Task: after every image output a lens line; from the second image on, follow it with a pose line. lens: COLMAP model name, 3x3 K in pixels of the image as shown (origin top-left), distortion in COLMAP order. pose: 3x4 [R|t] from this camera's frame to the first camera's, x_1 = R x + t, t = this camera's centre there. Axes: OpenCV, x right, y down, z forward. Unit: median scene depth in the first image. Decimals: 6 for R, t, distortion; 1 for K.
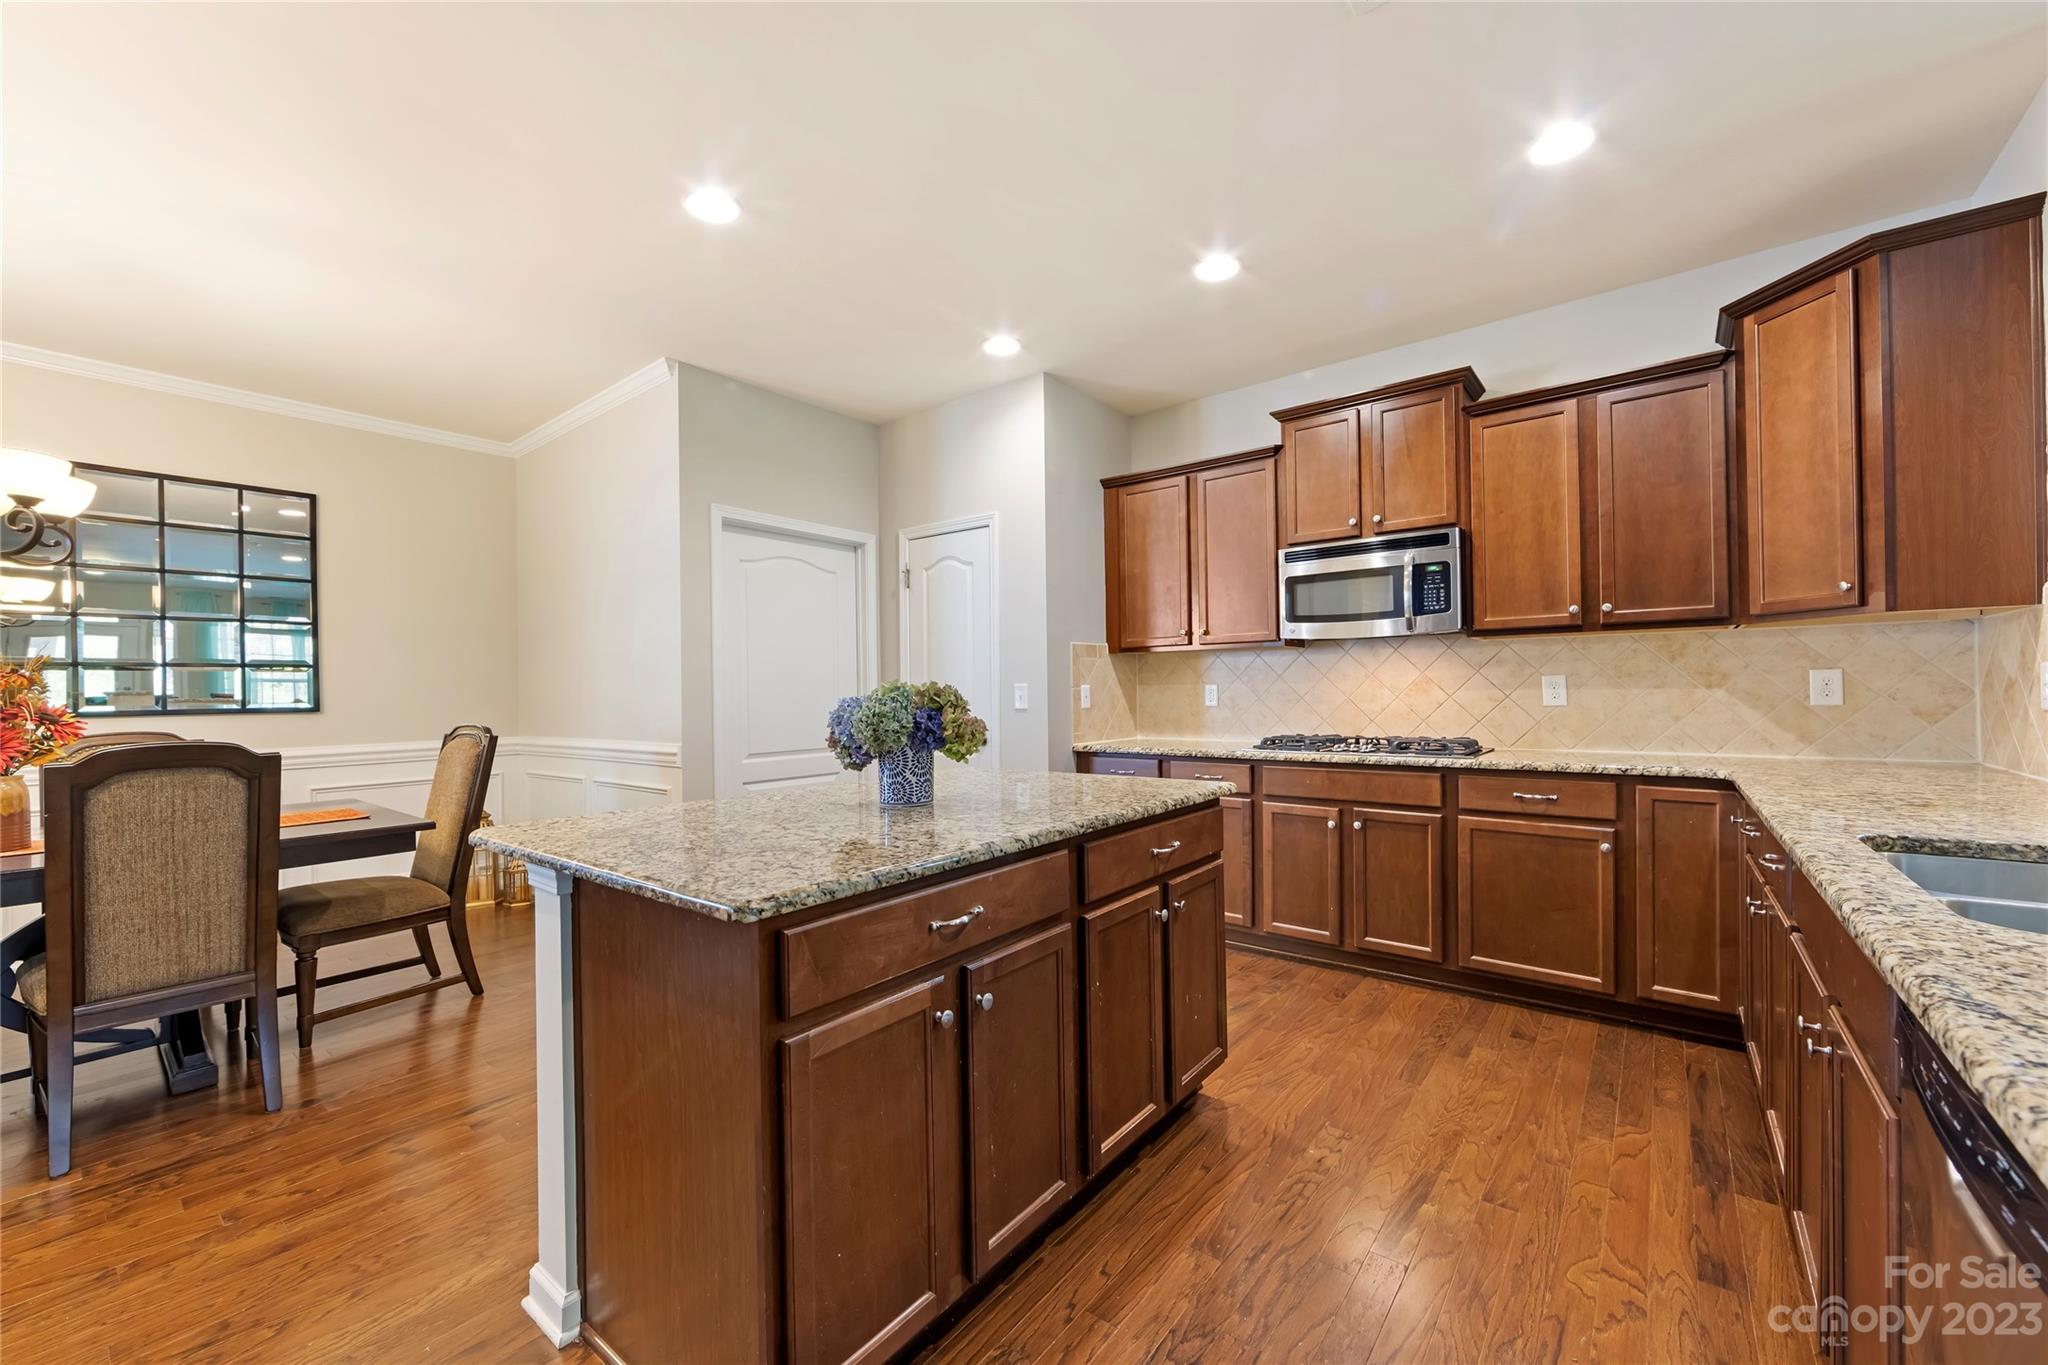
lens RADIAL K [[813.5, 0, 1009.0], [0, 813.5, 689.7], [0, 0, 1]] dist [-0.000911, -0.000021]
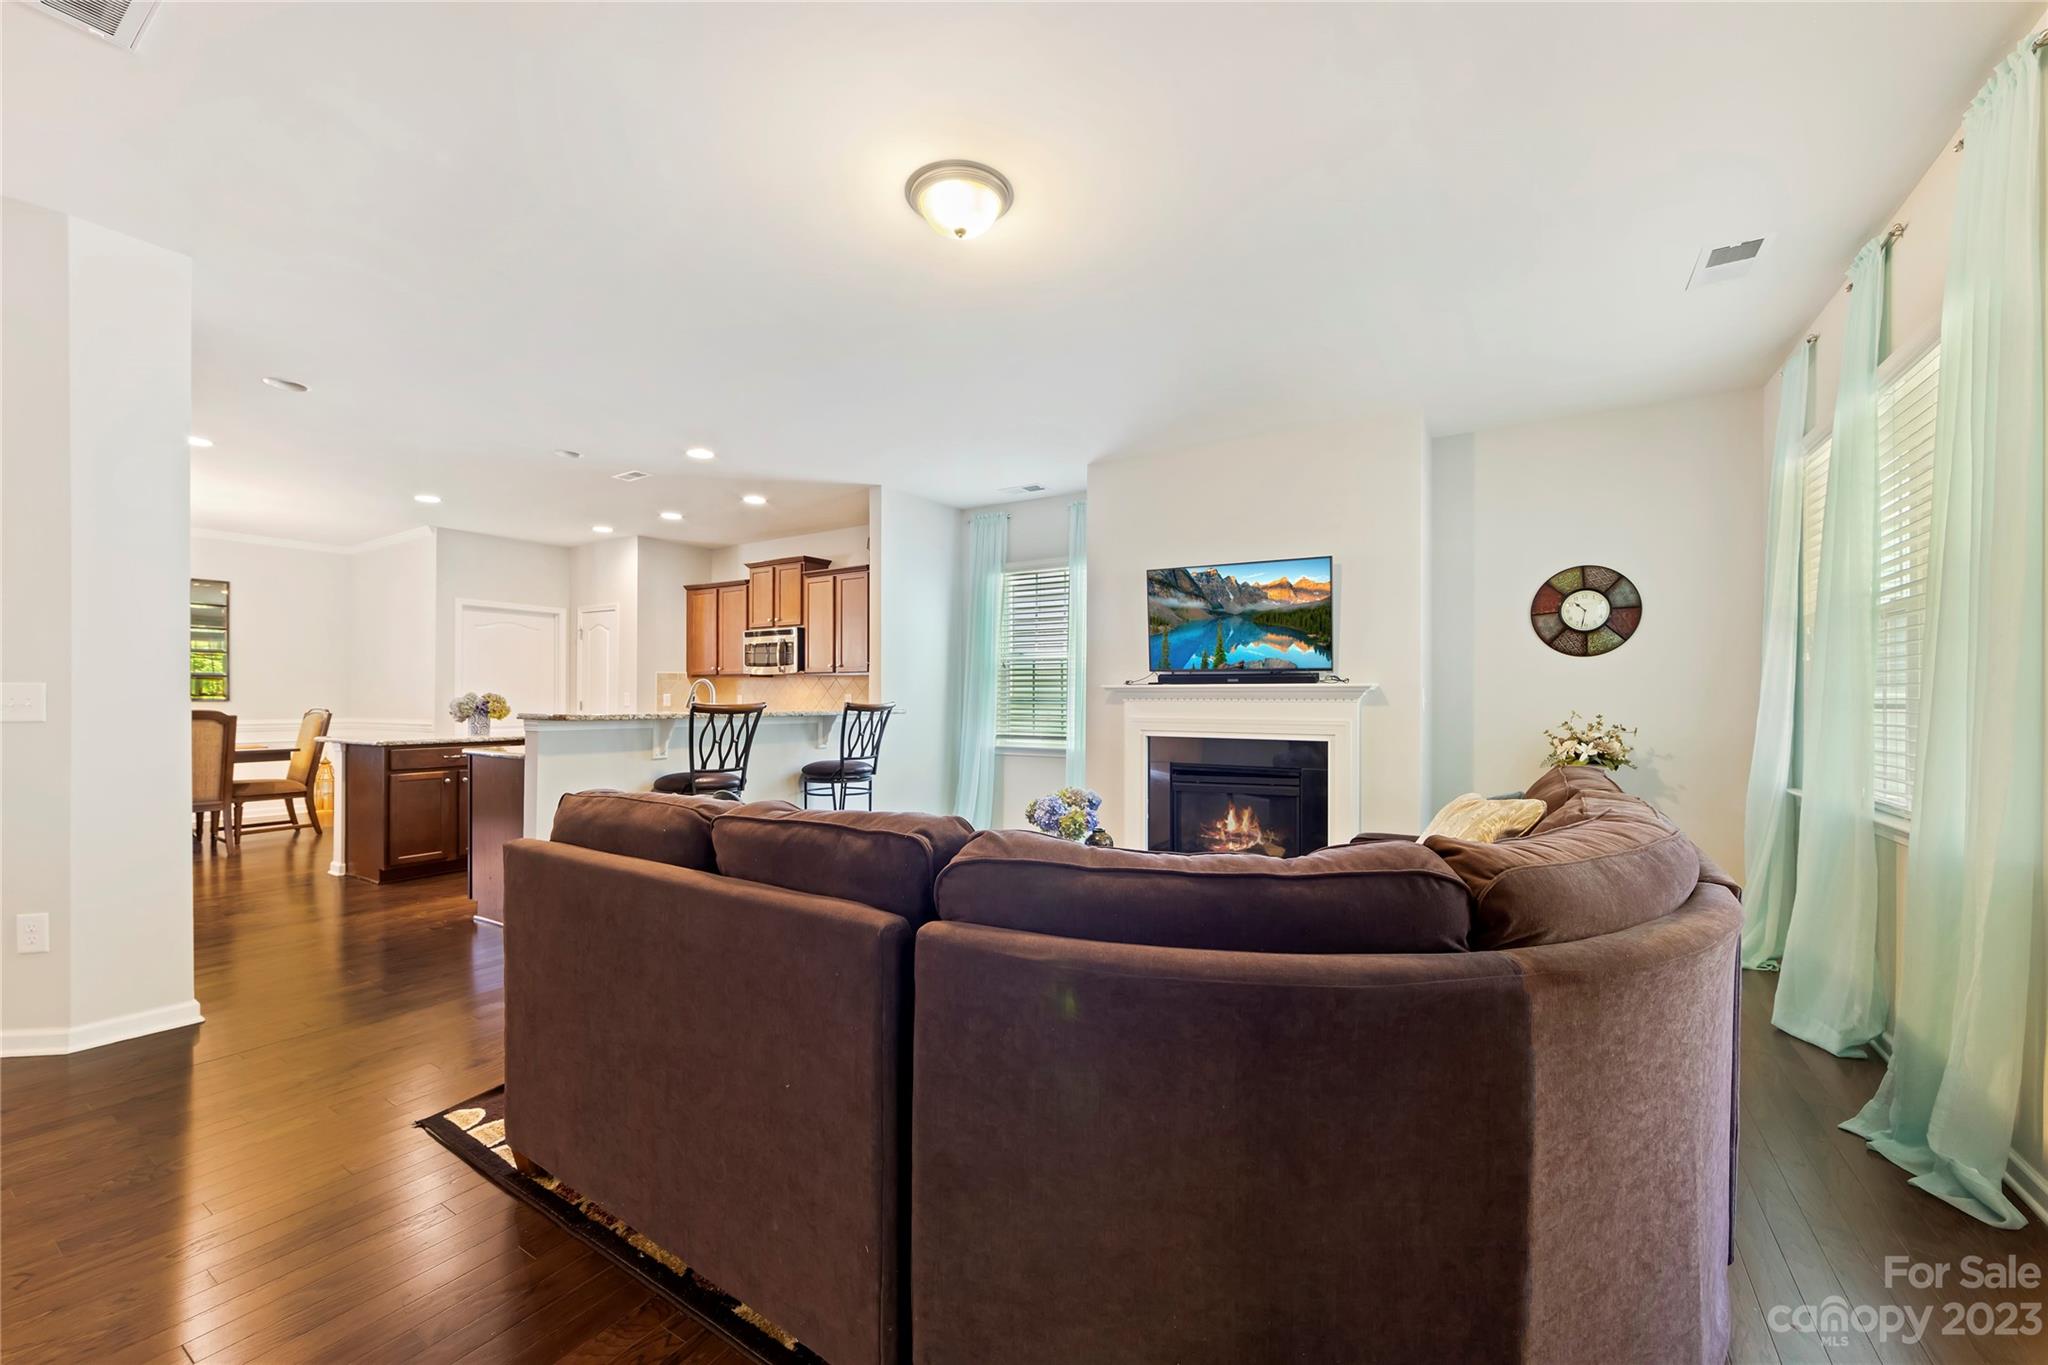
lens RADIAL K [[827.2, 0, 1018.9], [0, 827.2, 694.1], [0, 0, 1]] dist [-0.000221, -0.000006]
pose [[0.993792, 0.017595, 0.109857, 0.879562], [-0.017218, 0.999842, -0.004381, -0.014689], [-0.109917, 0.002462, 0.993938, -1.290575]]
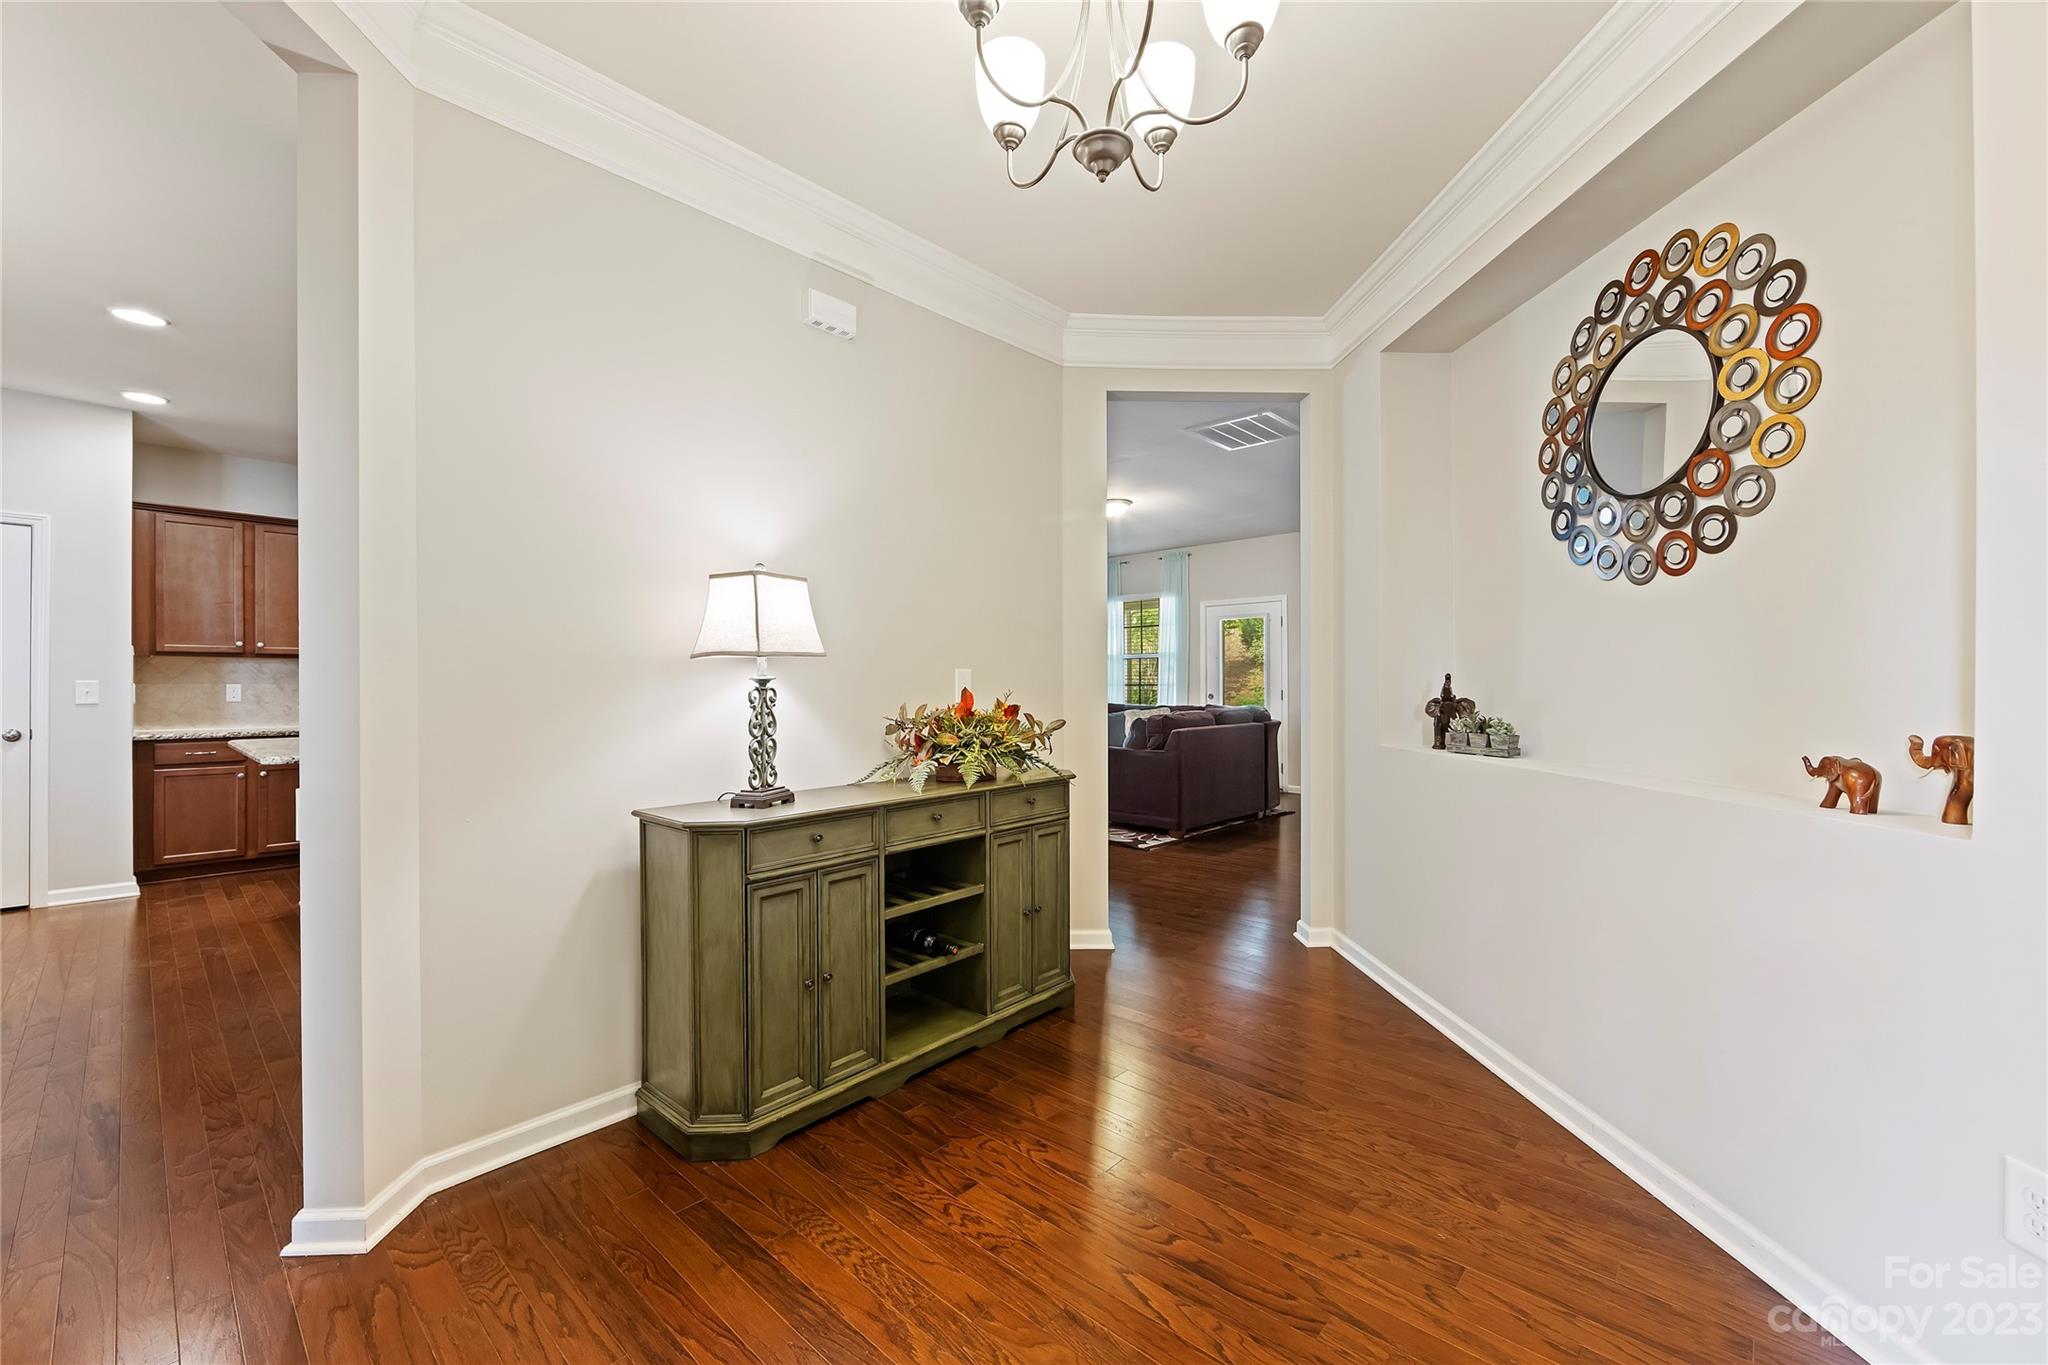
lens RADIAL K [[806.7, 0, 1024.0], [0, 806.7, 682.5], [0, 0, 1]] dist [-0.003893, -0.000100]
pose [[0.055546, 0.011639, 0.998388, -1.189815], [-0.000458, 0.999932, -0.011631, 0.007161], [-0.998456, 0.000189, 0.055548, -0.376027]]
